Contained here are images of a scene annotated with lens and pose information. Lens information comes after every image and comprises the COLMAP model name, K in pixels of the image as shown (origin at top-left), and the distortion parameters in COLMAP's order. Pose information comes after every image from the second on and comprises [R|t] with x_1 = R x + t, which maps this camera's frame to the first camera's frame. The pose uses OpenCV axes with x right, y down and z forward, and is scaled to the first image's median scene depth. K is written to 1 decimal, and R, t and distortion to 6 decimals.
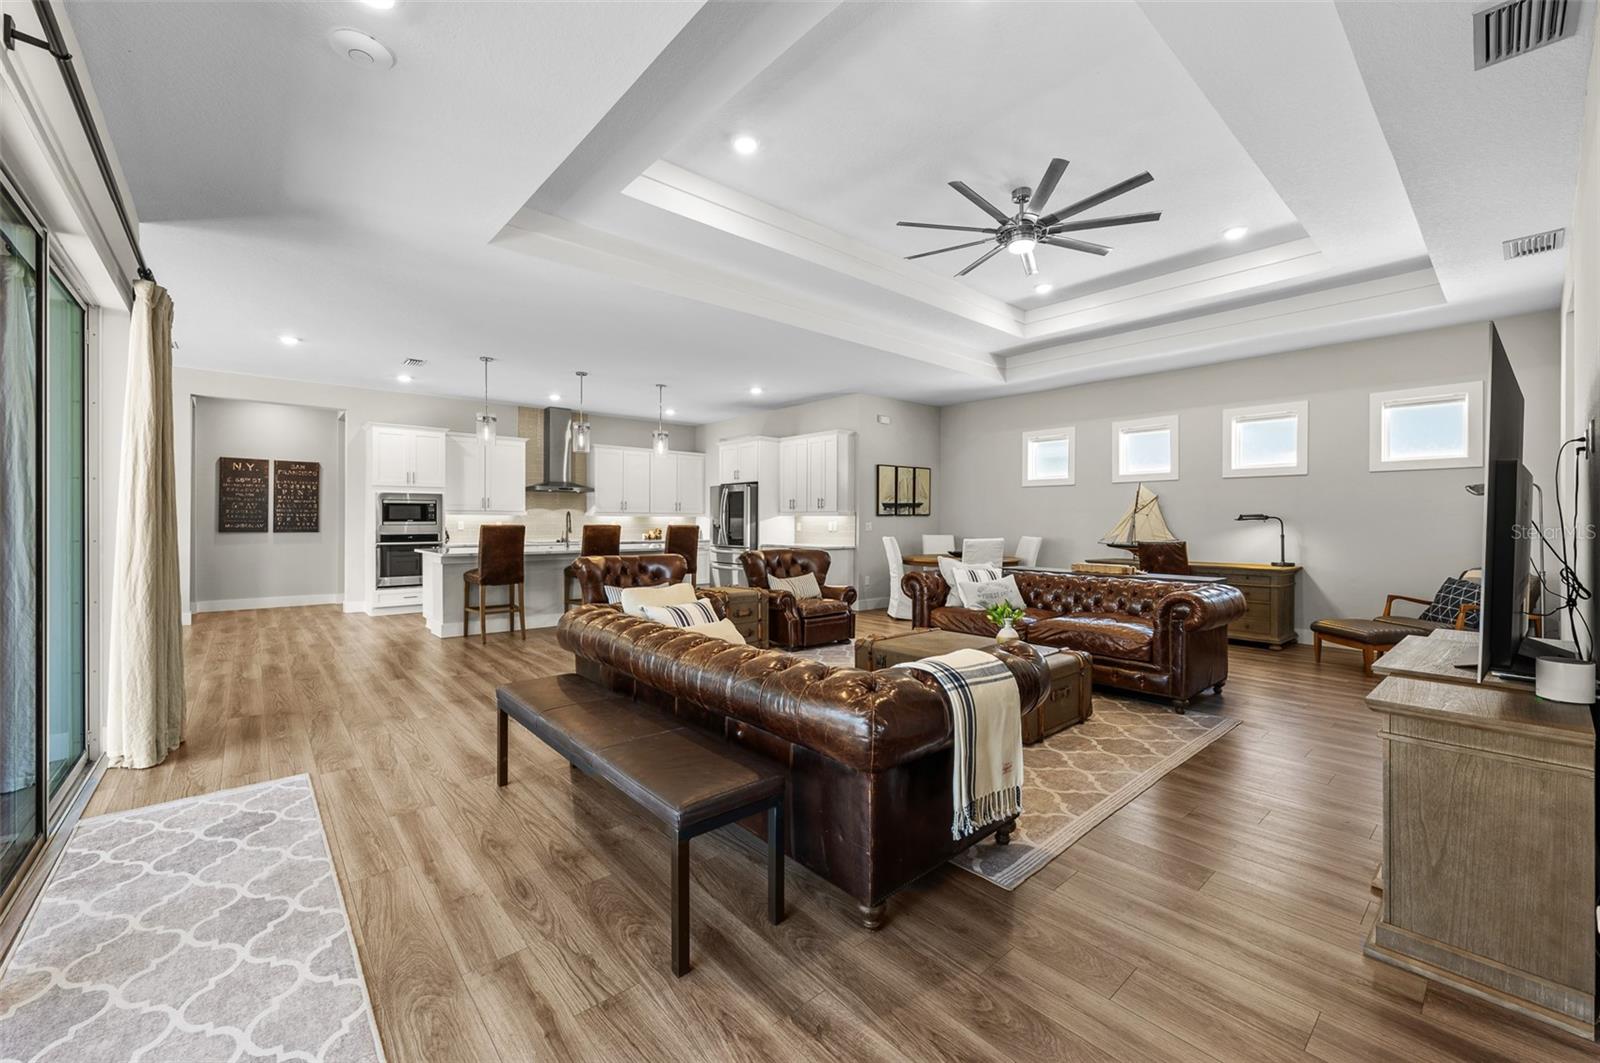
lens RADIAL K [[641.9, 0, 807.7], [0, 641.9, 516.0], [0, 0, 1]] dist [0.000081, 0.000093]
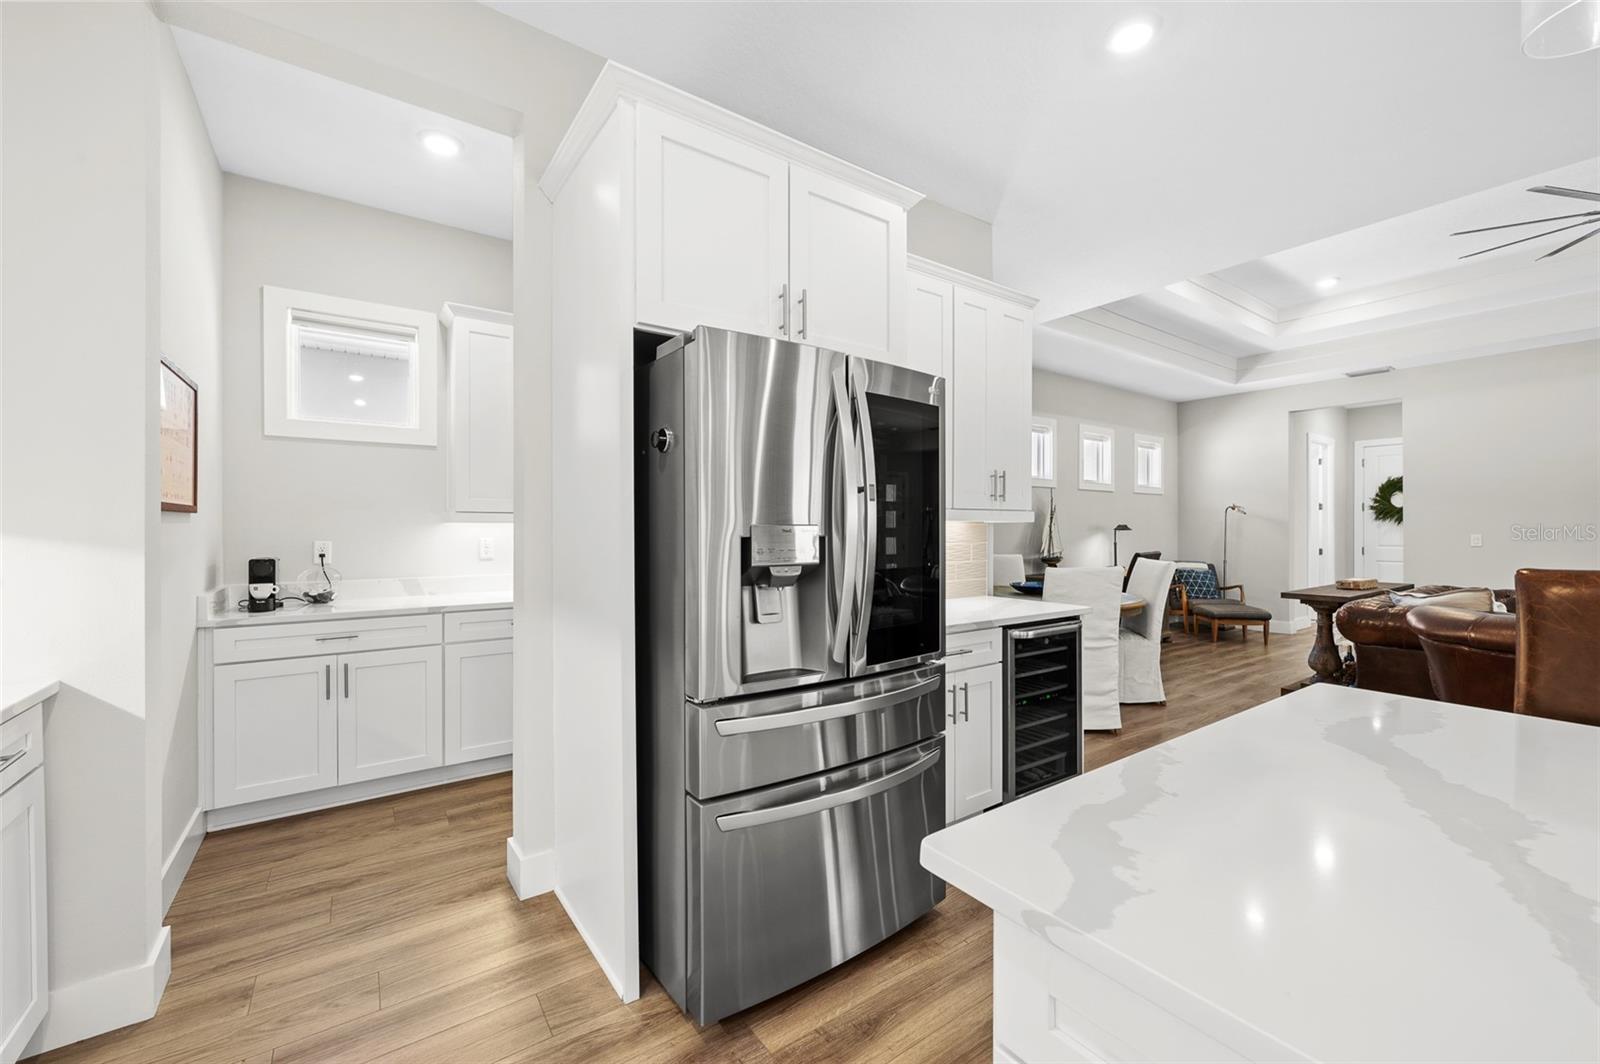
lens RADIAL K [[637.8, 0, 805.2], [0, 637.8, 528.8], [0, 0, 1]] dist [0.000805, 0.000291]
pose [[0.107271, -0.004828, 0.994218, -0.352957], [-0.006018, 0.999967, 0.005505, 0.003372], [-0.994212, -0.006574, 0.107238, 1.109202]]
